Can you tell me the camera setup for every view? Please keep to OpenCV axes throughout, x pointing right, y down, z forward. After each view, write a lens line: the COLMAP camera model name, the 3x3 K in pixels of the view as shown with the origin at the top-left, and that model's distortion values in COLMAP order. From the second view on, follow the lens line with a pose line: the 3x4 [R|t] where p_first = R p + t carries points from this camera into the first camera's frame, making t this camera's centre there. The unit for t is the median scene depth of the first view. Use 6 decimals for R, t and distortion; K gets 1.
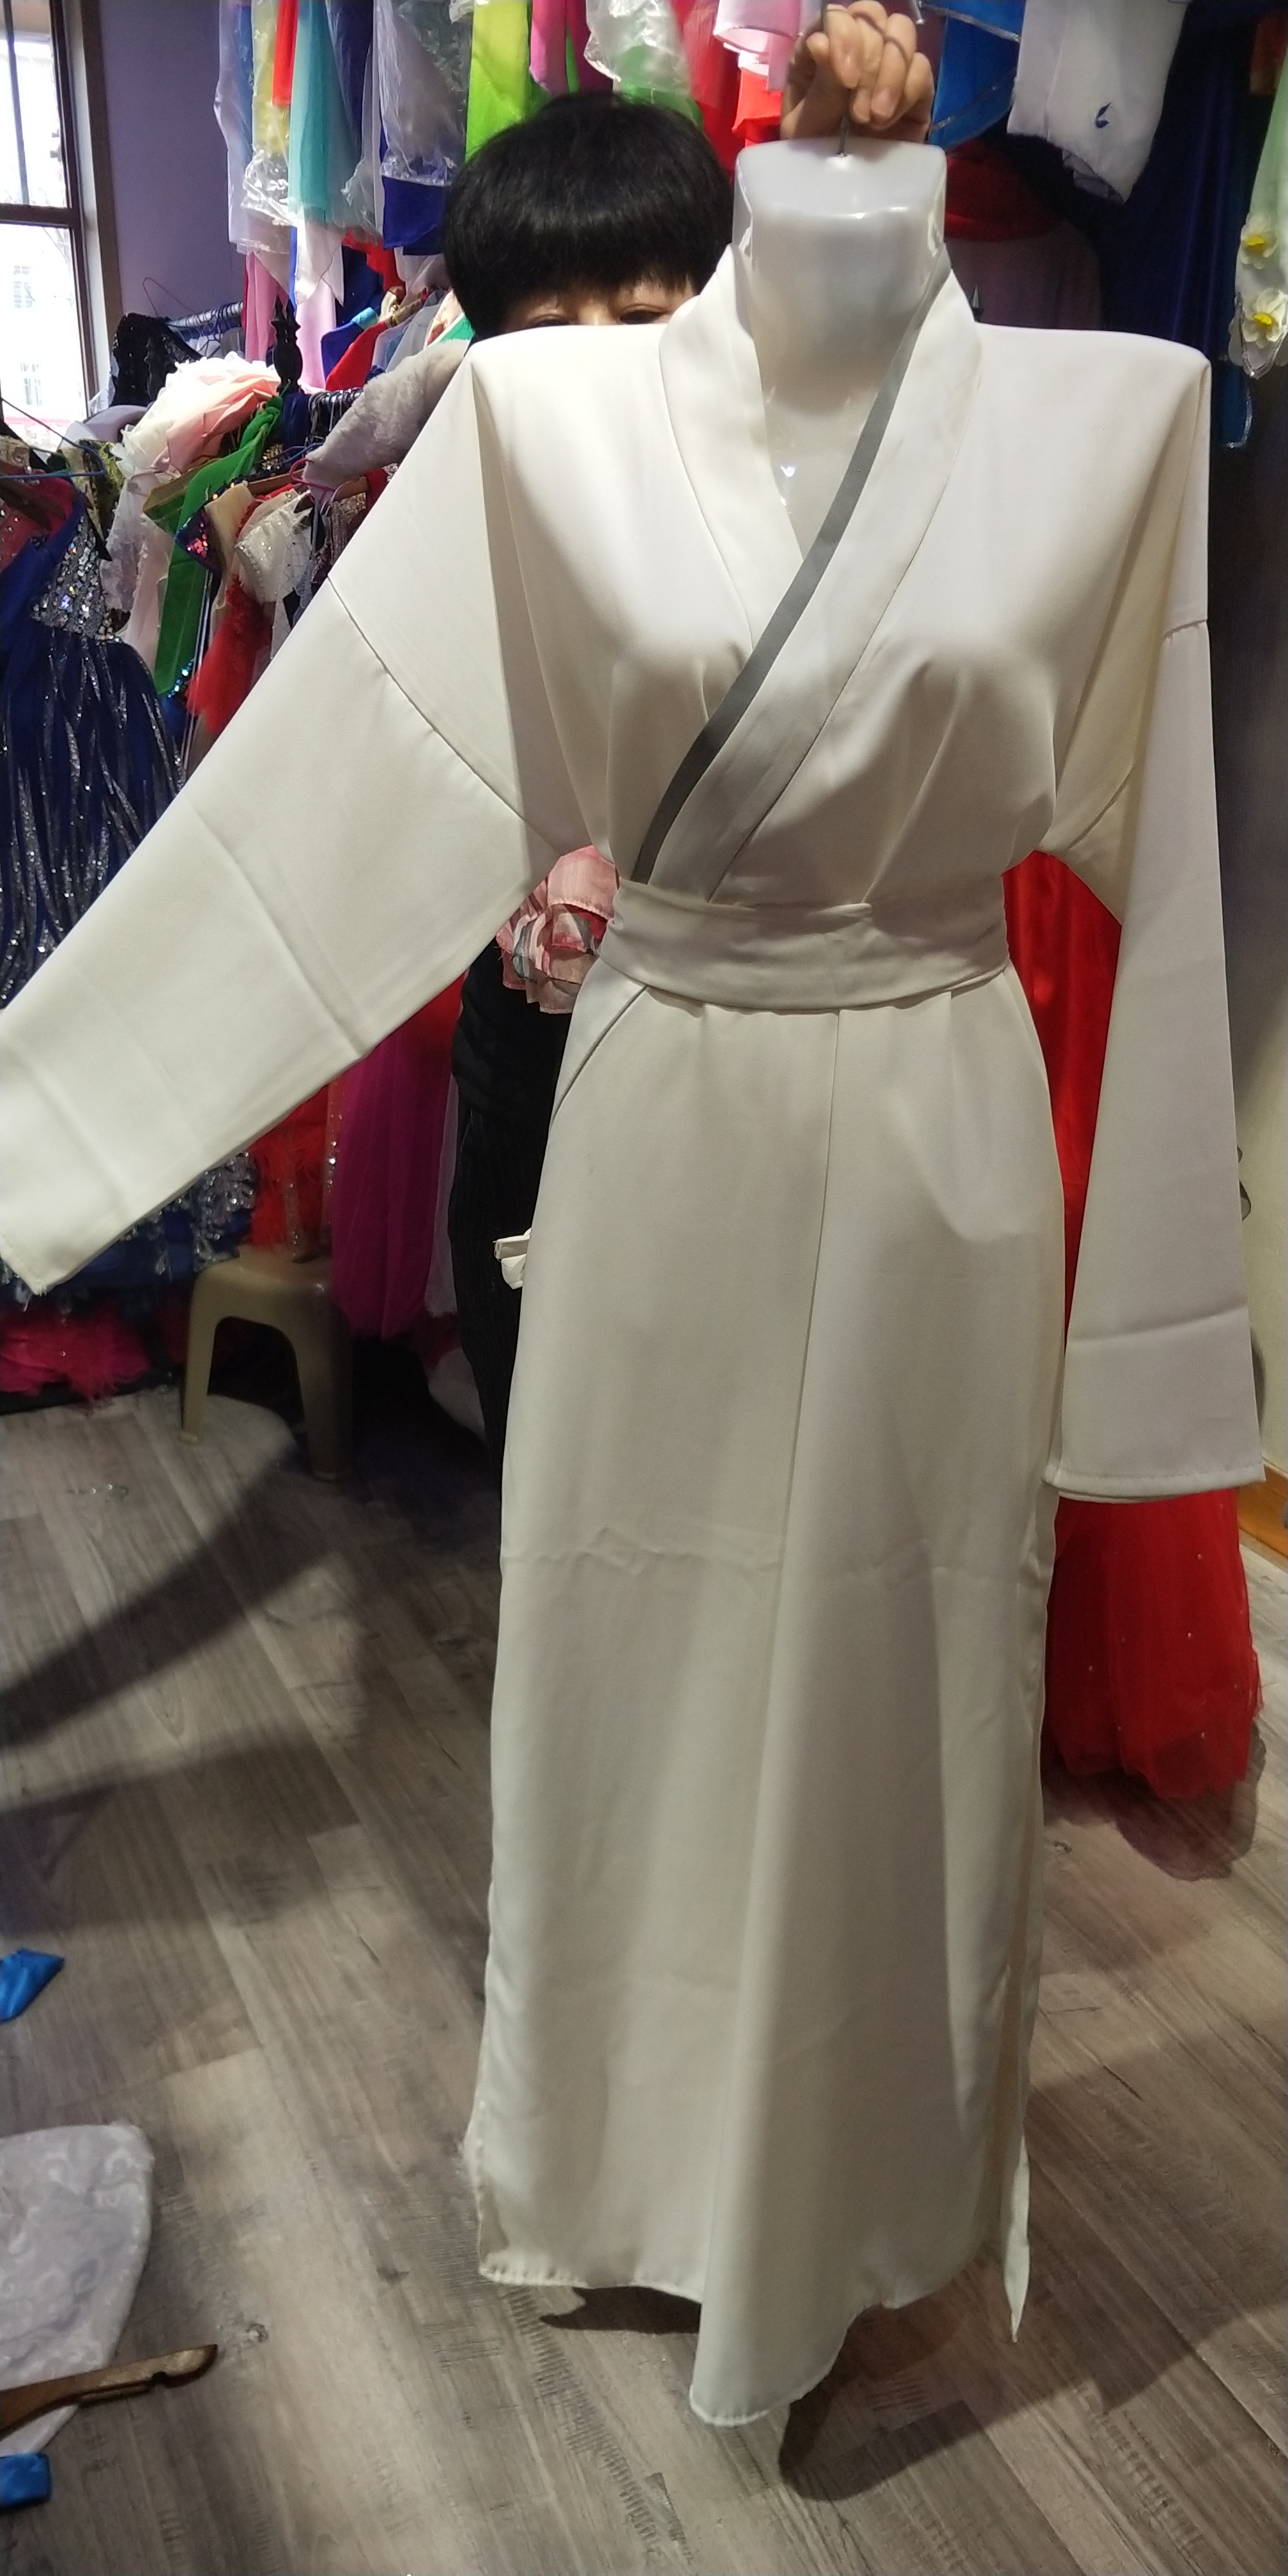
lens RADIAL K [[1983.9, 0, 666.3], [0, 1983.9, 1328.9], [0, 0, 1]] dist [0.002535, 0.042364]
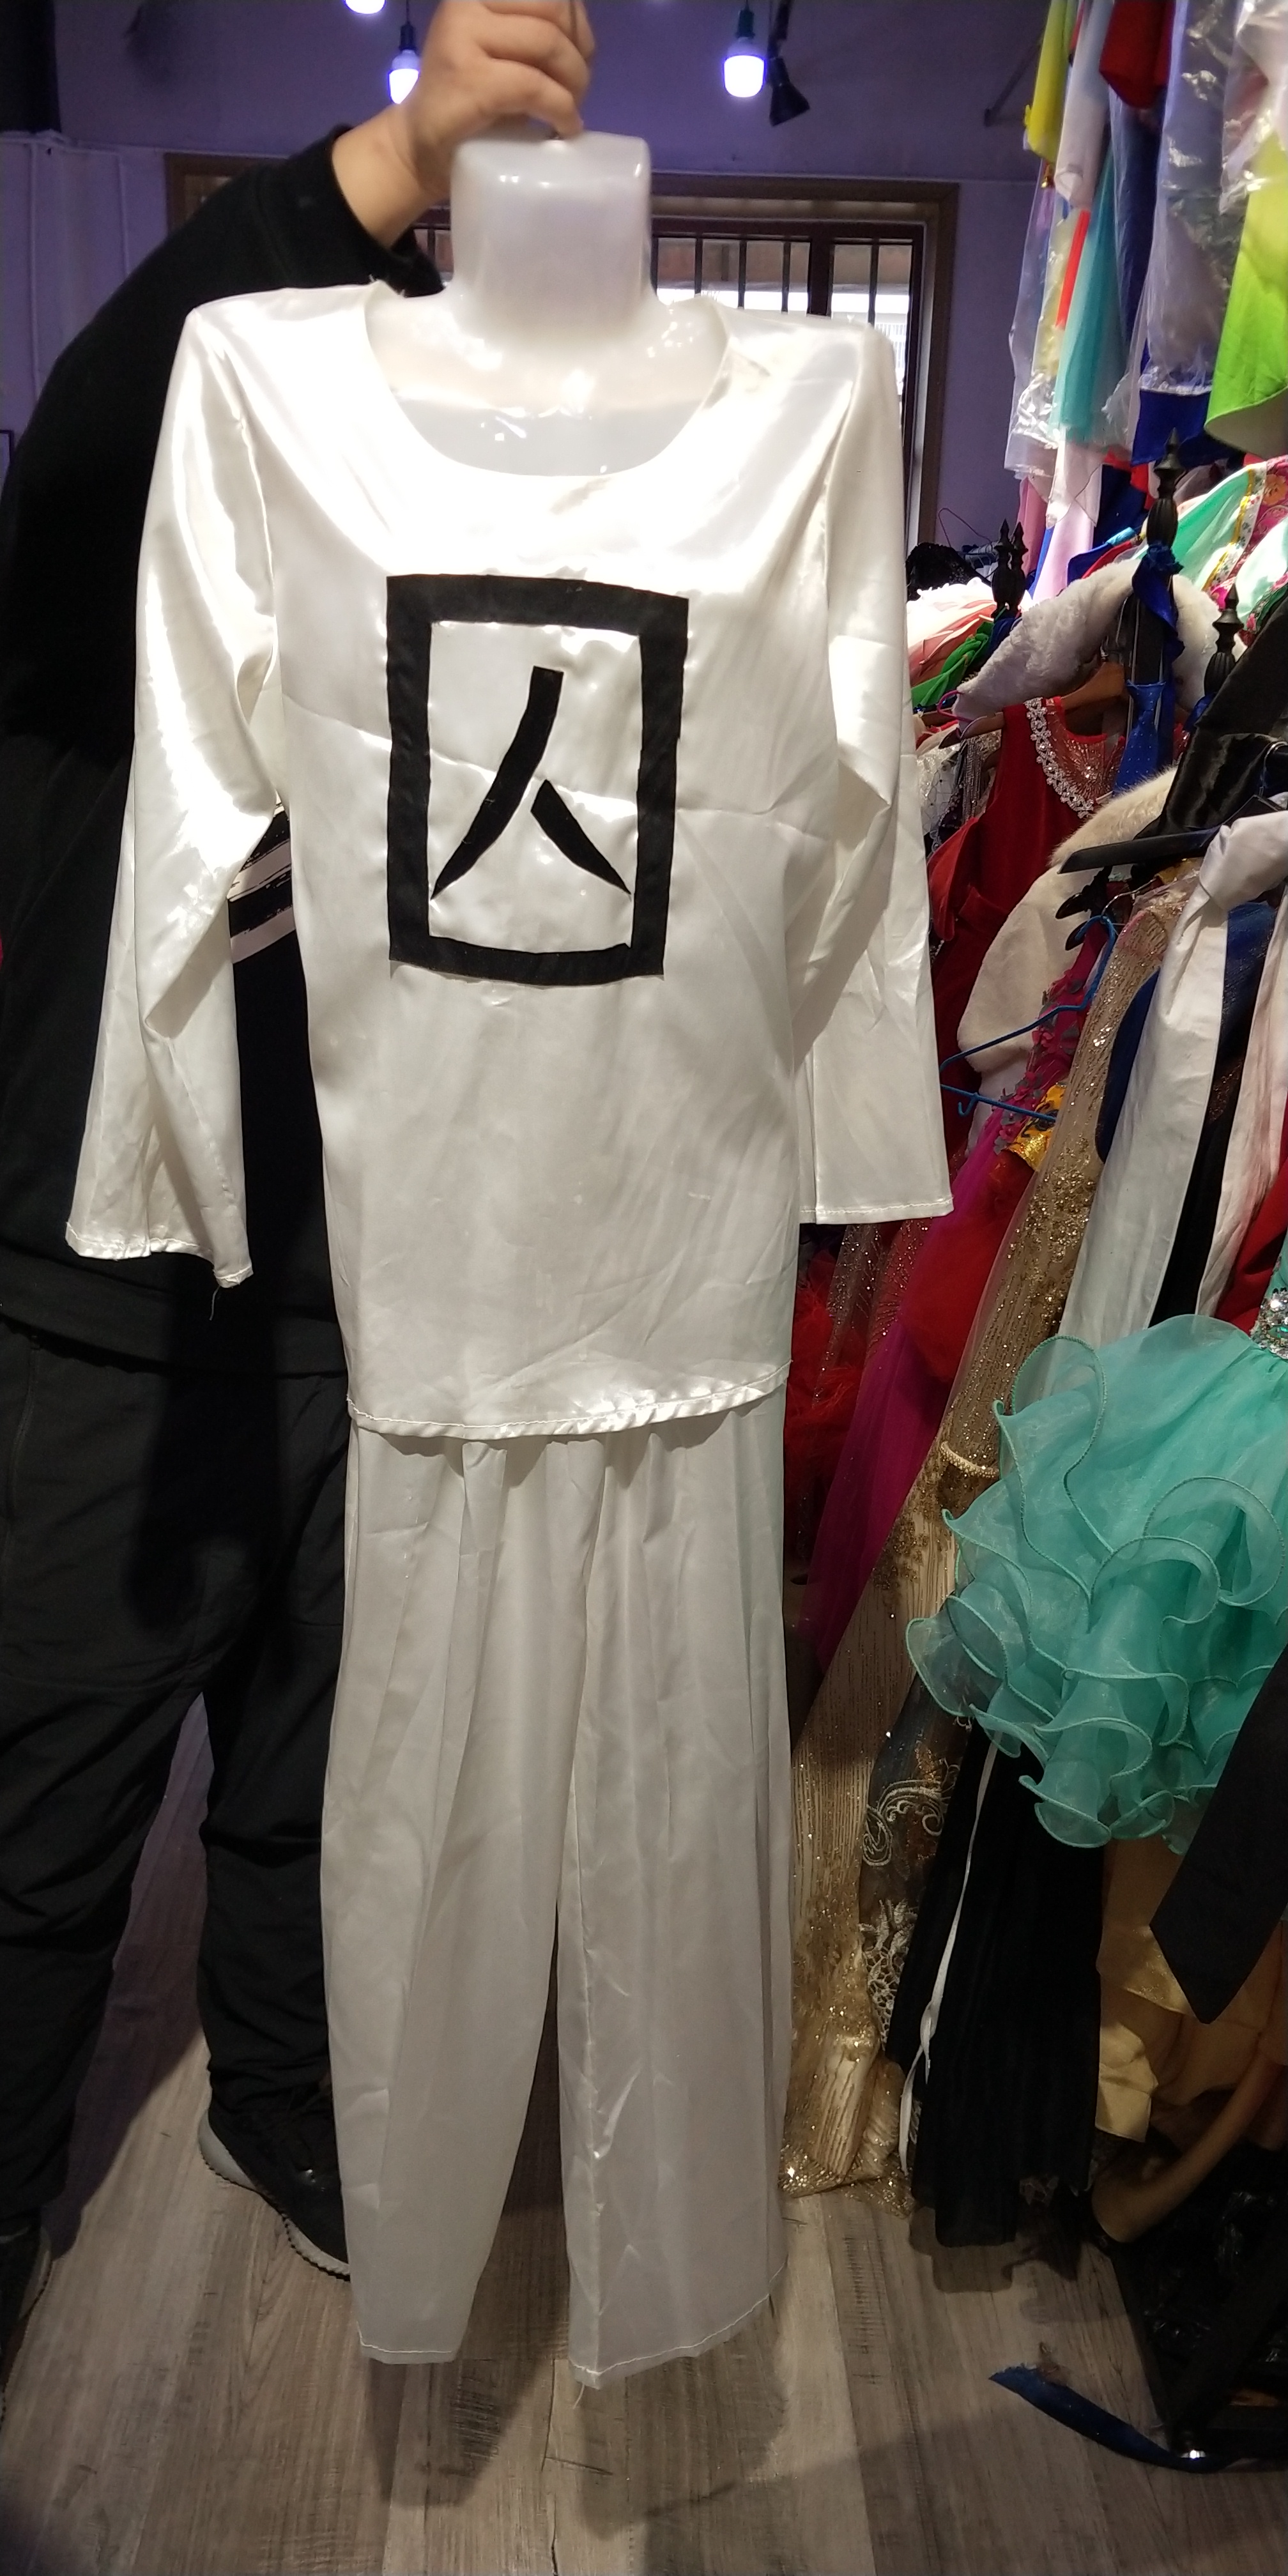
lens RADIAL K [[1983.9, 0, 652.0], [0, 1983.9, 1340.5], [0, 0, 1]] dist [0.002535, 0.042364]
pose [[0.910978, 0.129422, -0.391623, 0.117482], [-0.163715, 0.984955, -0.055323, -0.112022], [0.378571, 0.114512, 0.918461, 0.230976]]
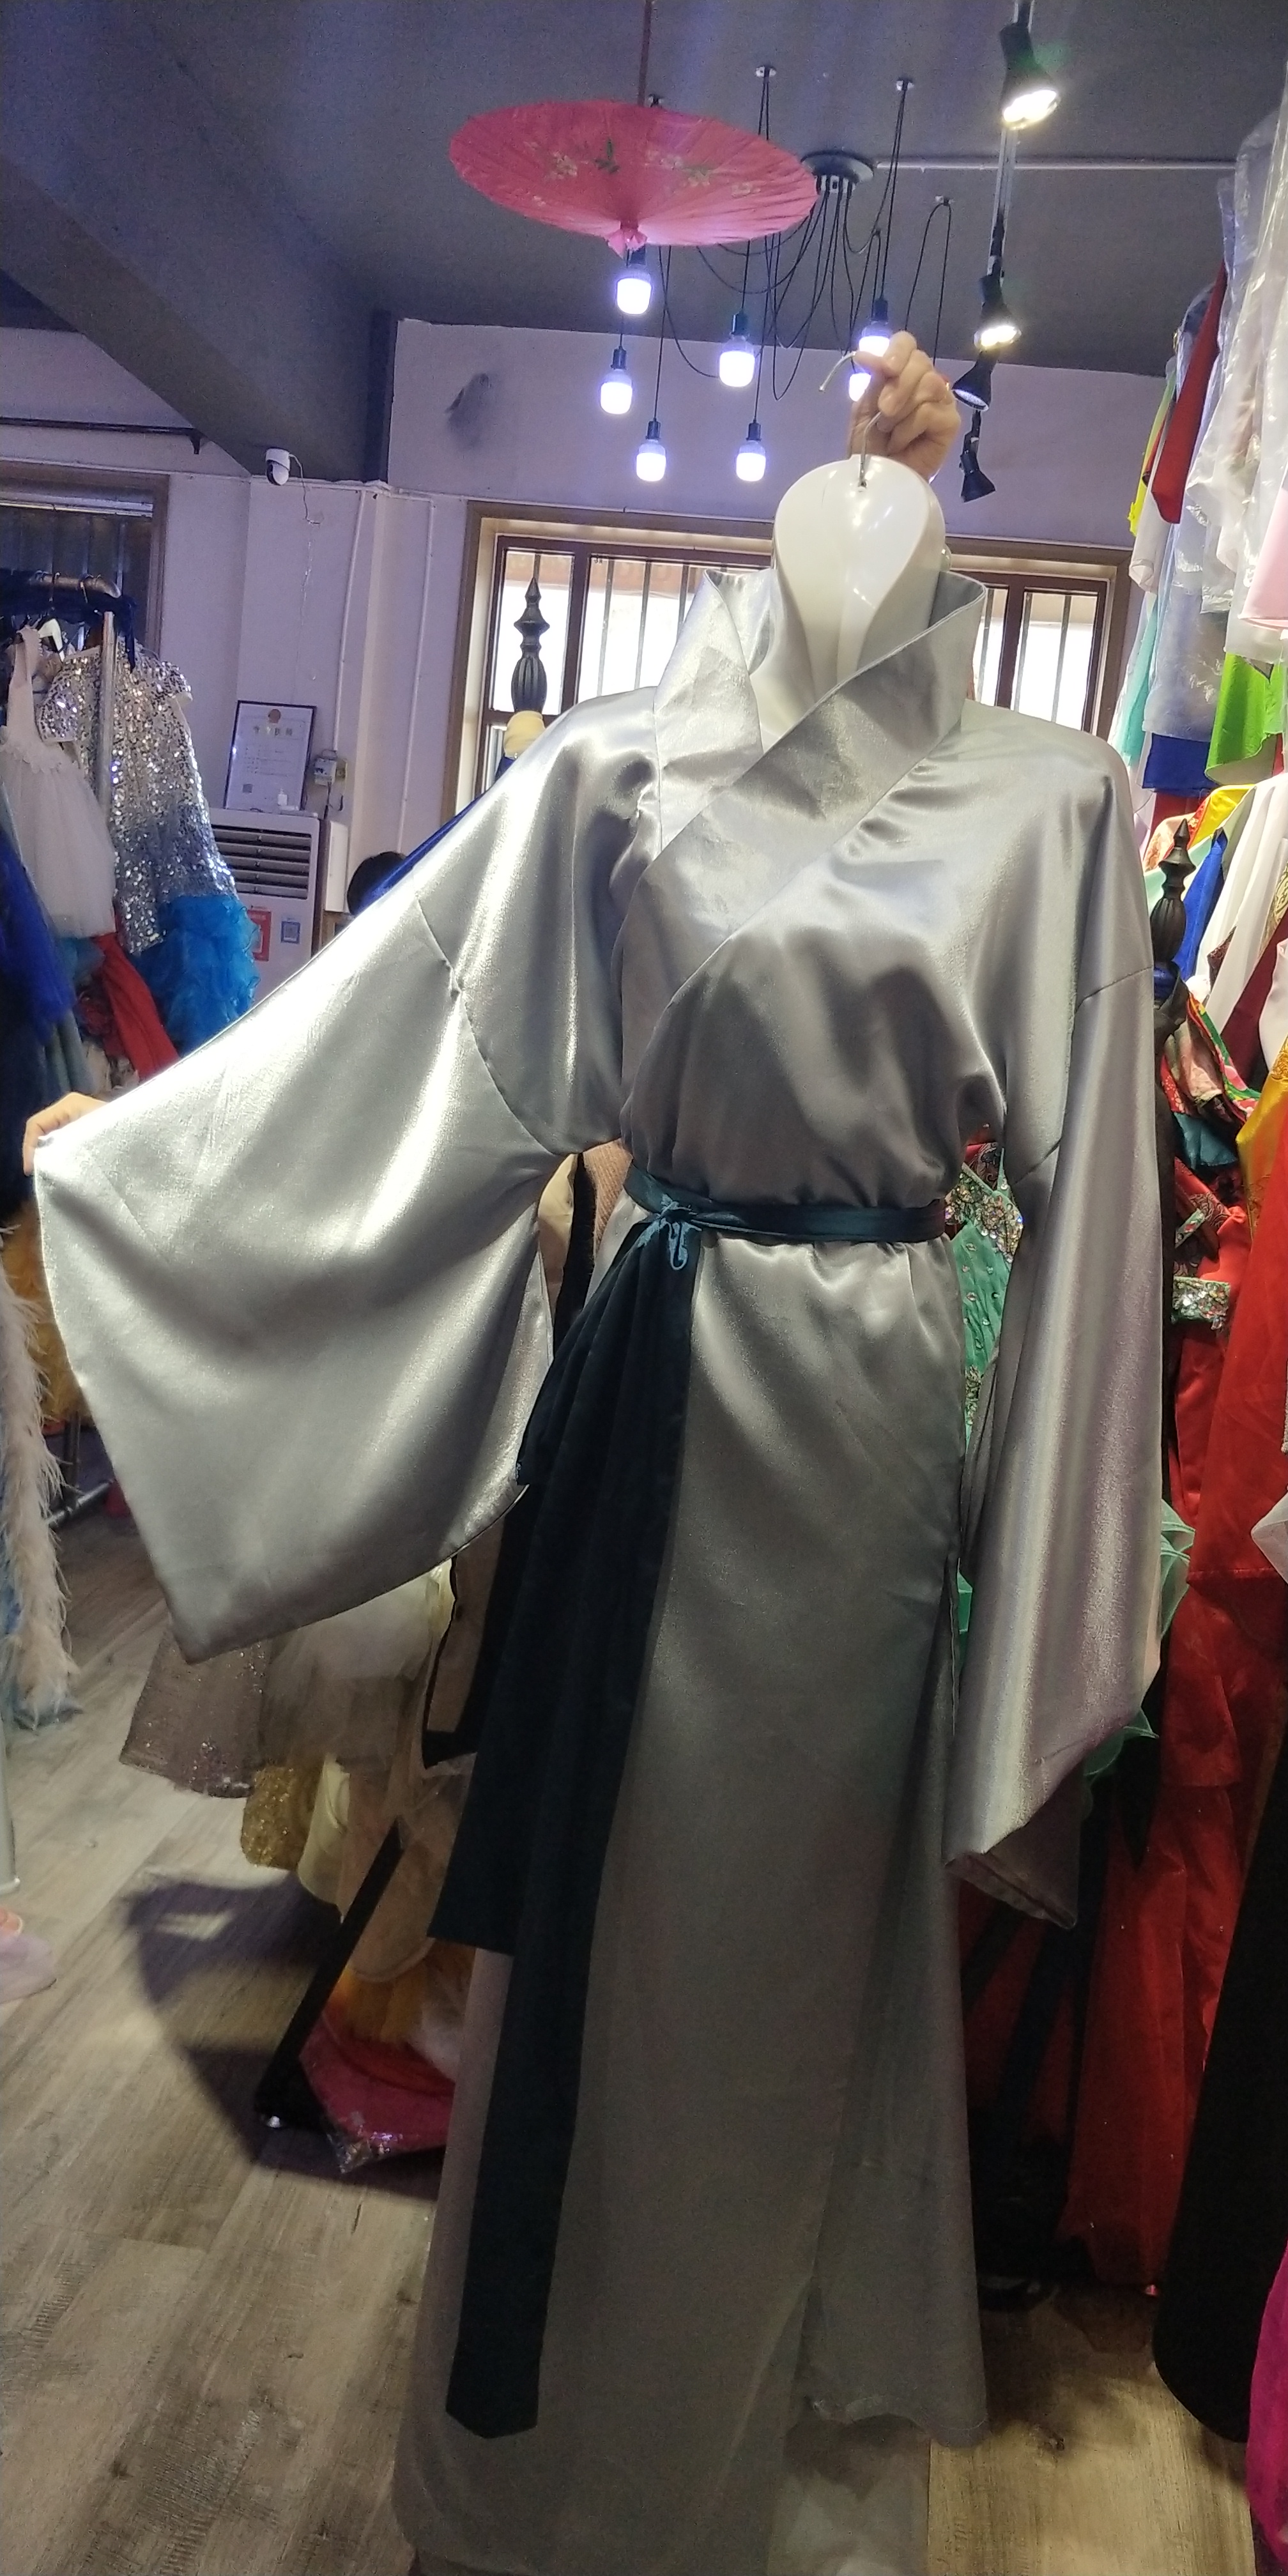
lens RADIAL K [[1983.9, 0, 663.3], [0, 1983.9, 1322.6], [0, 0, 1]] dist [0.002535, 0.042364]
pose [[0.842323, 0.162677, -0.513836, 0.425126], [-0.279057, 0.947261, -0.157558, -0.018404], [0.461106, 0.276105, 0.843296, 0.041264]]
